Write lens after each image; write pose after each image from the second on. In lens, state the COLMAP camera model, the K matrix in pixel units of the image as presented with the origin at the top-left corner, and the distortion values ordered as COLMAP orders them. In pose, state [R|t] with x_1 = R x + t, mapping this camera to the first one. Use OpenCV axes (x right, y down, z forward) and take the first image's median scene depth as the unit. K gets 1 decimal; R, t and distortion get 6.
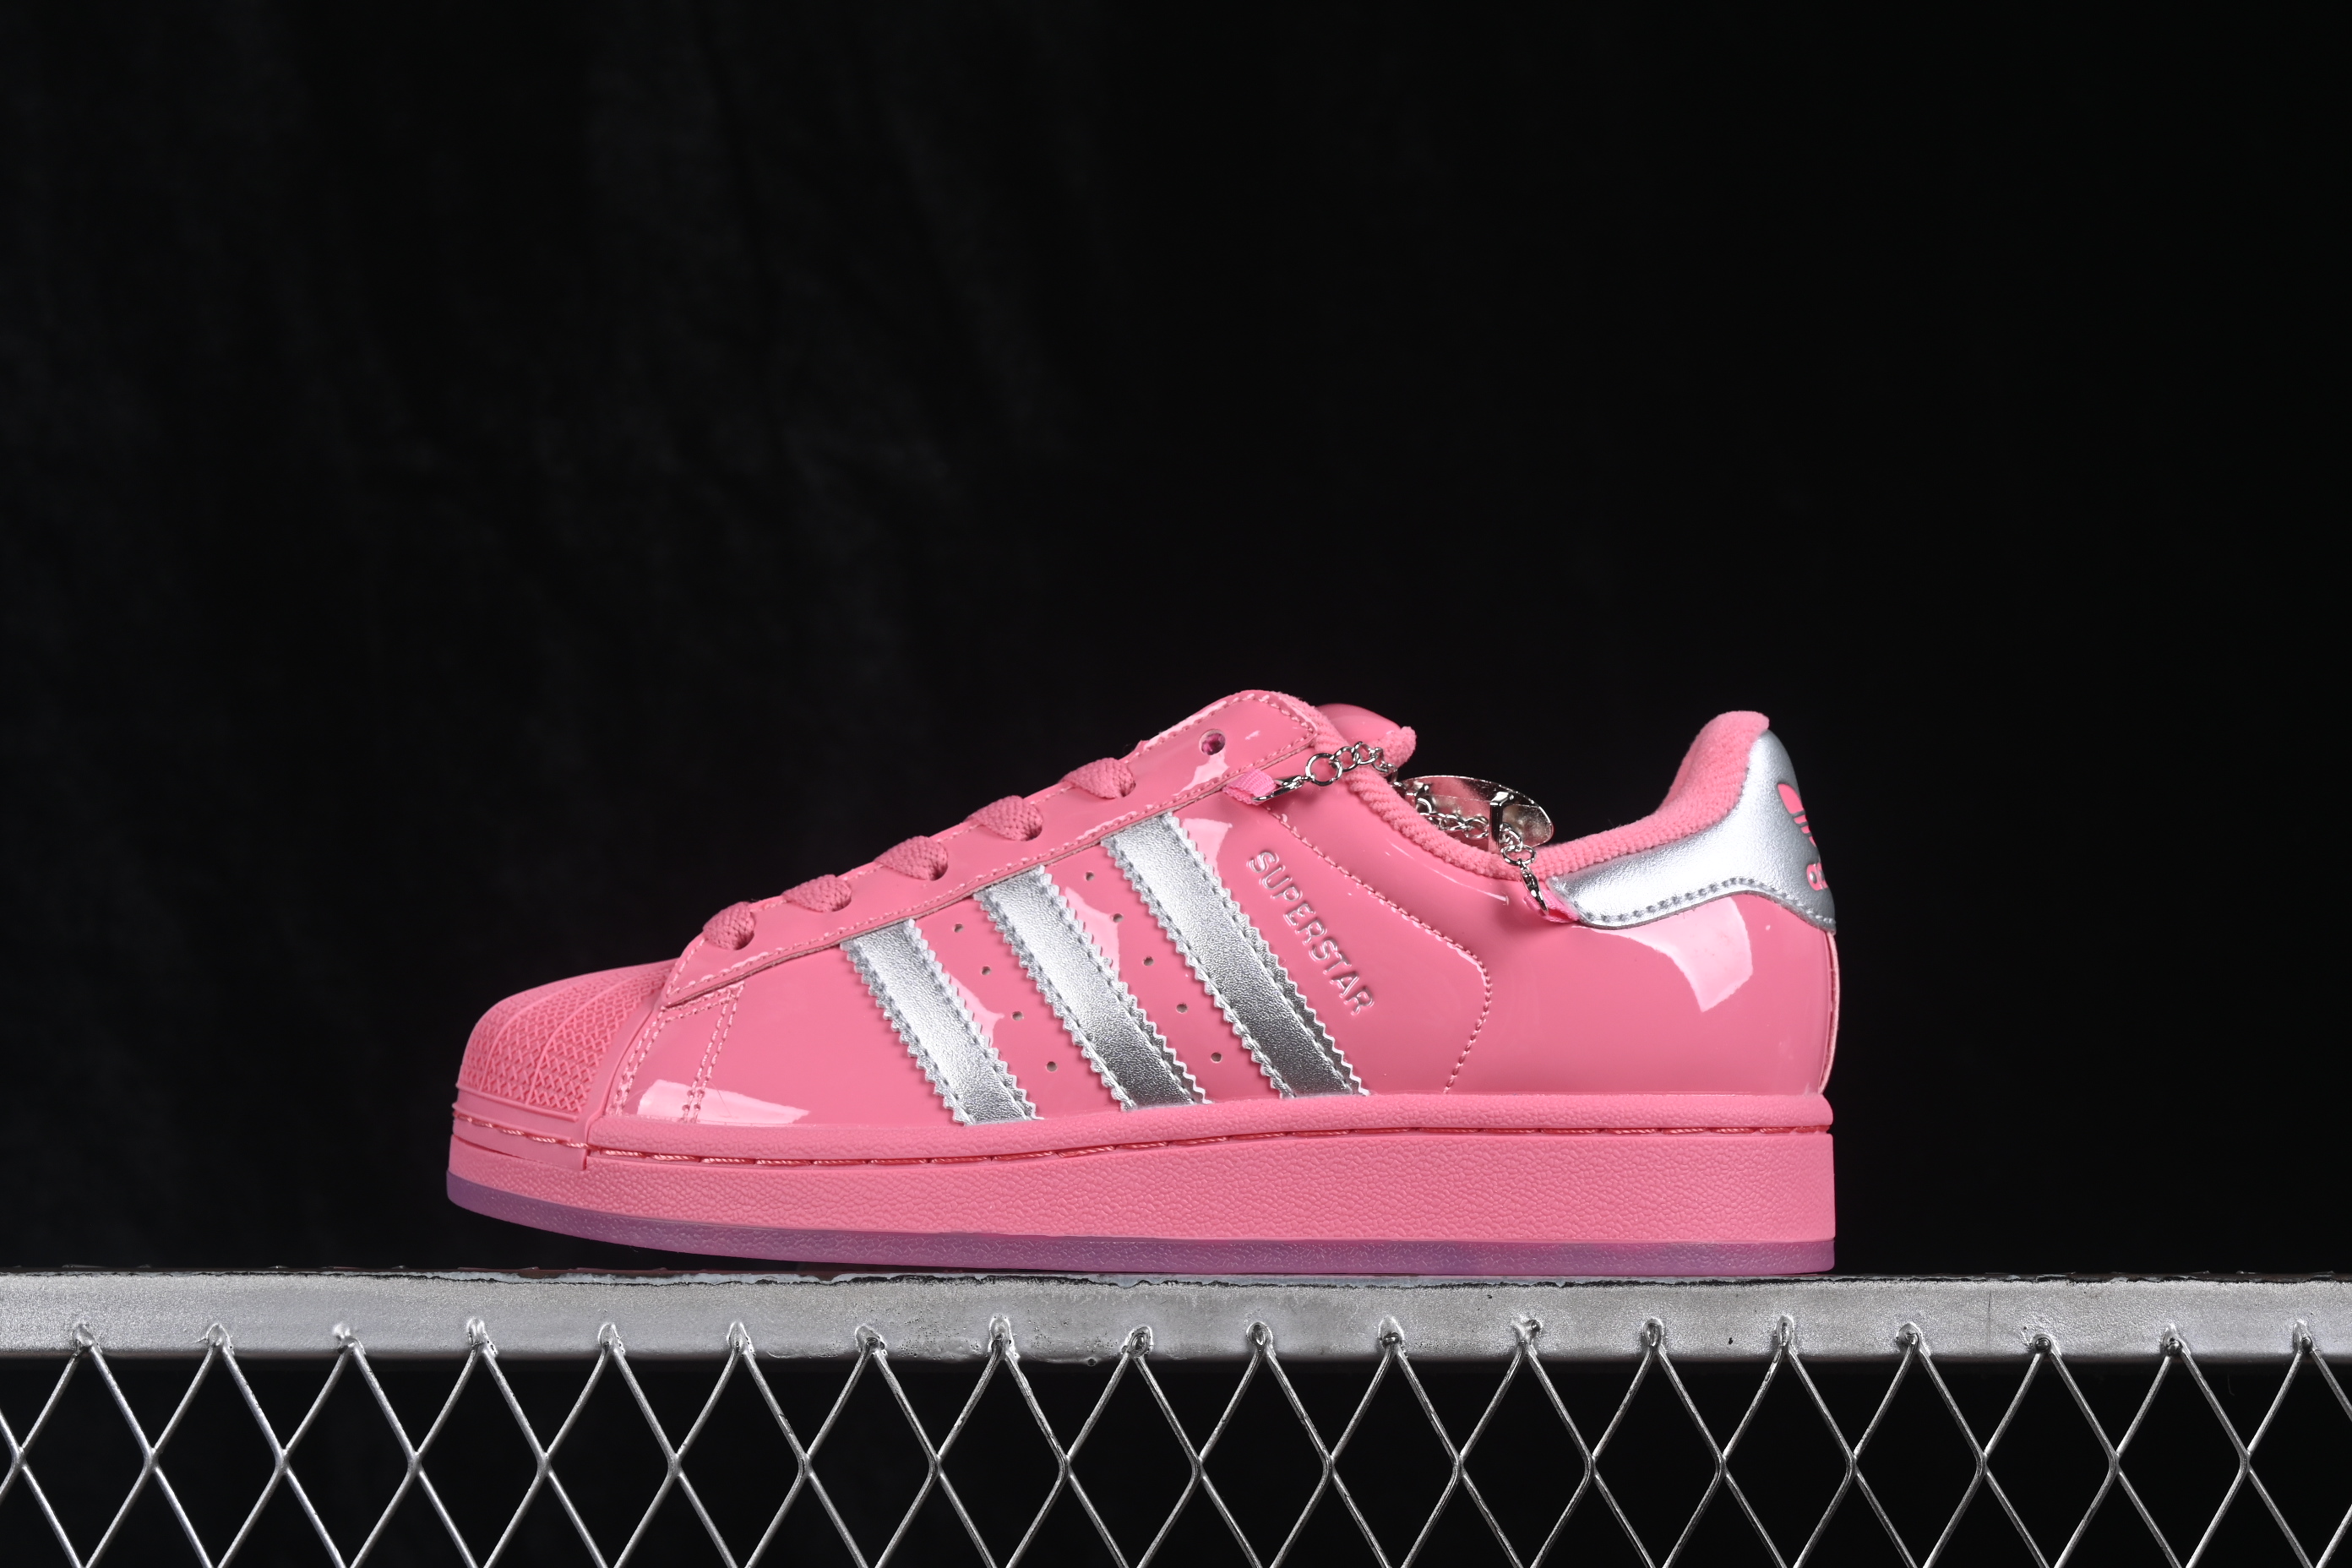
lens RADIAL K [[6008.9, 0, 1179.8], [0, 6008.9, 781.9], [0, 0, 1]] dist [0.020550, 0.000000]
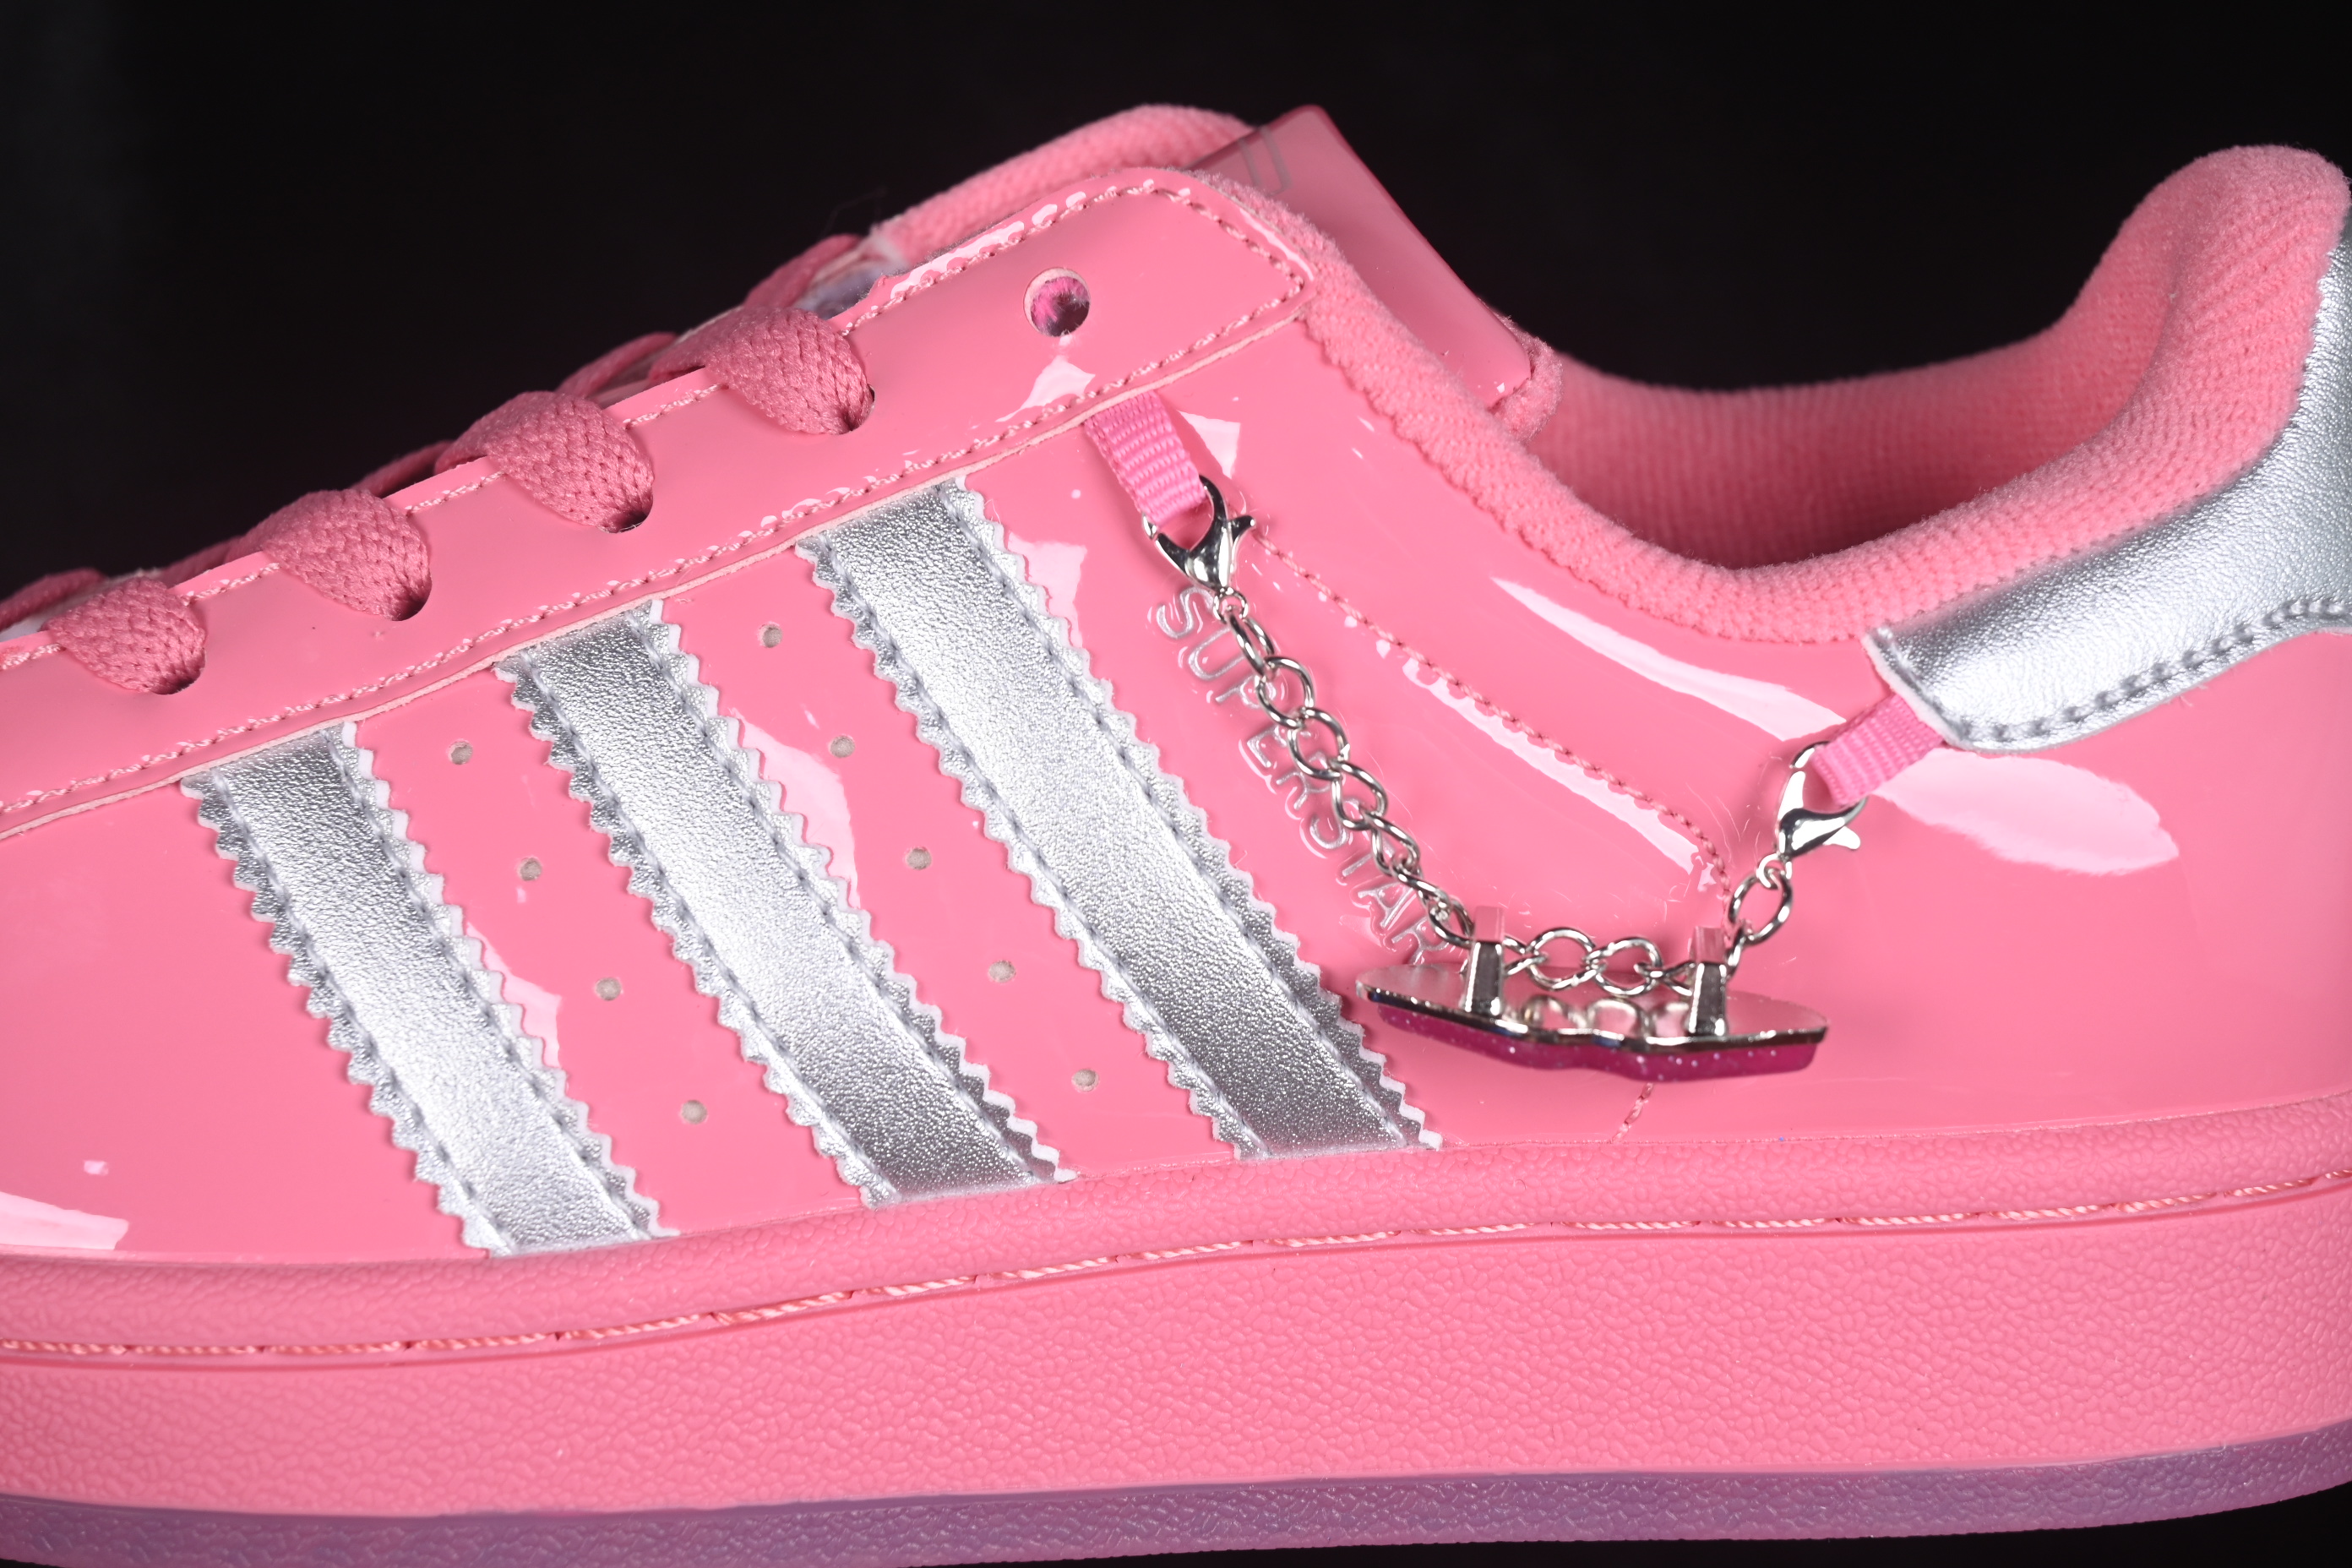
lens RADIAL K [[6008.9, 0, 1174.9], [0, 6008.9, 782.0], [0, 0, 1]] dist [0.020550, 0.000000]
pose [[0.998008, -0.023768, 0.058441, -0.011787], [0.006033, 0.958030, 0.286606, -0.095249], [-0.062800, -0.285682, 0.956265, 0.601081]]
